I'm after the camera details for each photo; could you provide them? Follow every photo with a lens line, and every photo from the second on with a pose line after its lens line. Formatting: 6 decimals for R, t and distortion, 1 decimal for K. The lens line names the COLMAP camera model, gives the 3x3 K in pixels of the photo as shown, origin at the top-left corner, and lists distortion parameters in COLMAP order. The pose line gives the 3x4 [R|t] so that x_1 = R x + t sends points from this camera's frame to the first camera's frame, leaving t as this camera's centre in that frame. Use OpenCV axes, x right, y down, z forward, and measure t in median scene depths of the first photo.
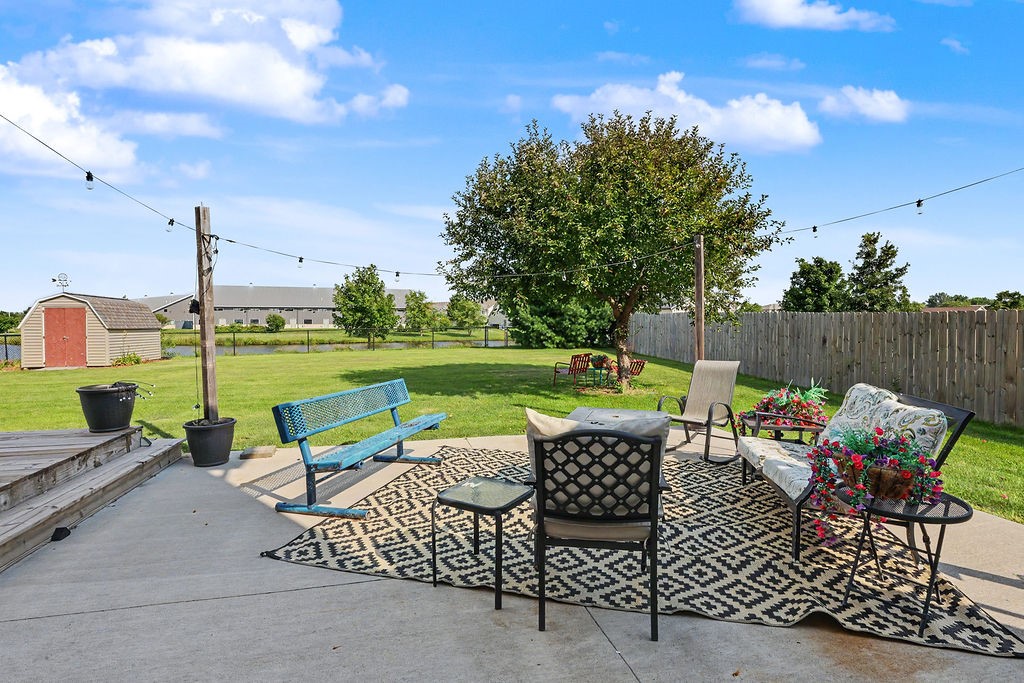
lens RADIAL K [[520.5, 0, 511.0], [0, 520.5, 327.2], [0, 0, 1]] dist [-0.000371, -0.000005]
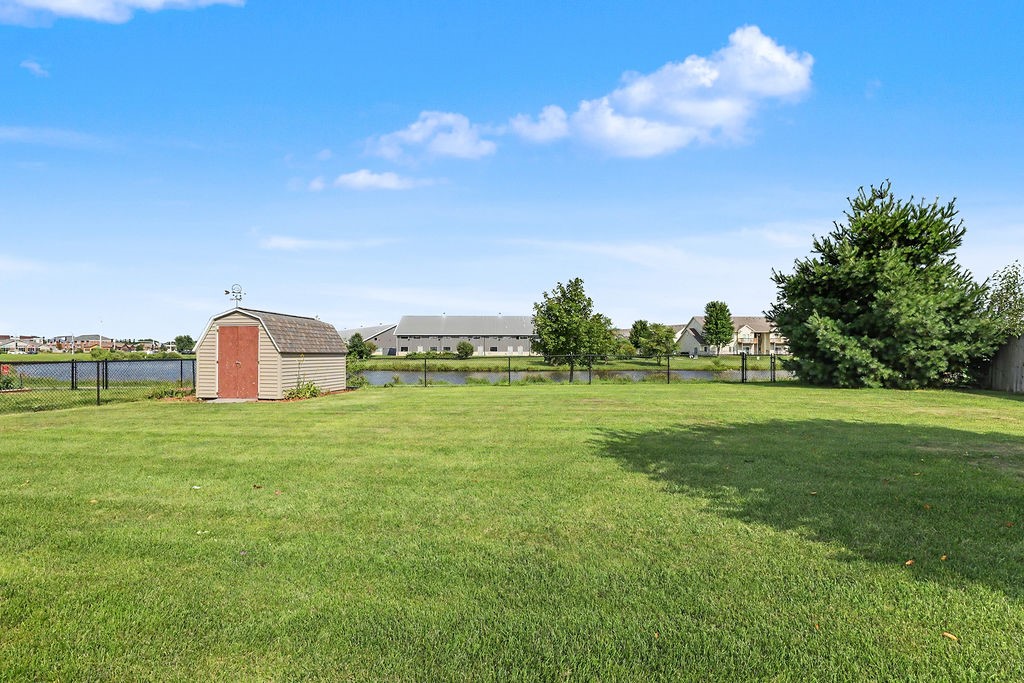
lens RADIAL K [[475.8, 0, 512.0], [0, 475.8, 341.5], [0, 0, 1]] dist [-0.000811, -0.000099]
pose [[0.948957, -0.003139, -0.315389, -0.140614], [-0.006425, 0.999551, -0.029282, 0.003815], [0.315339, 0.029814, 0.948510, 0.280830]]
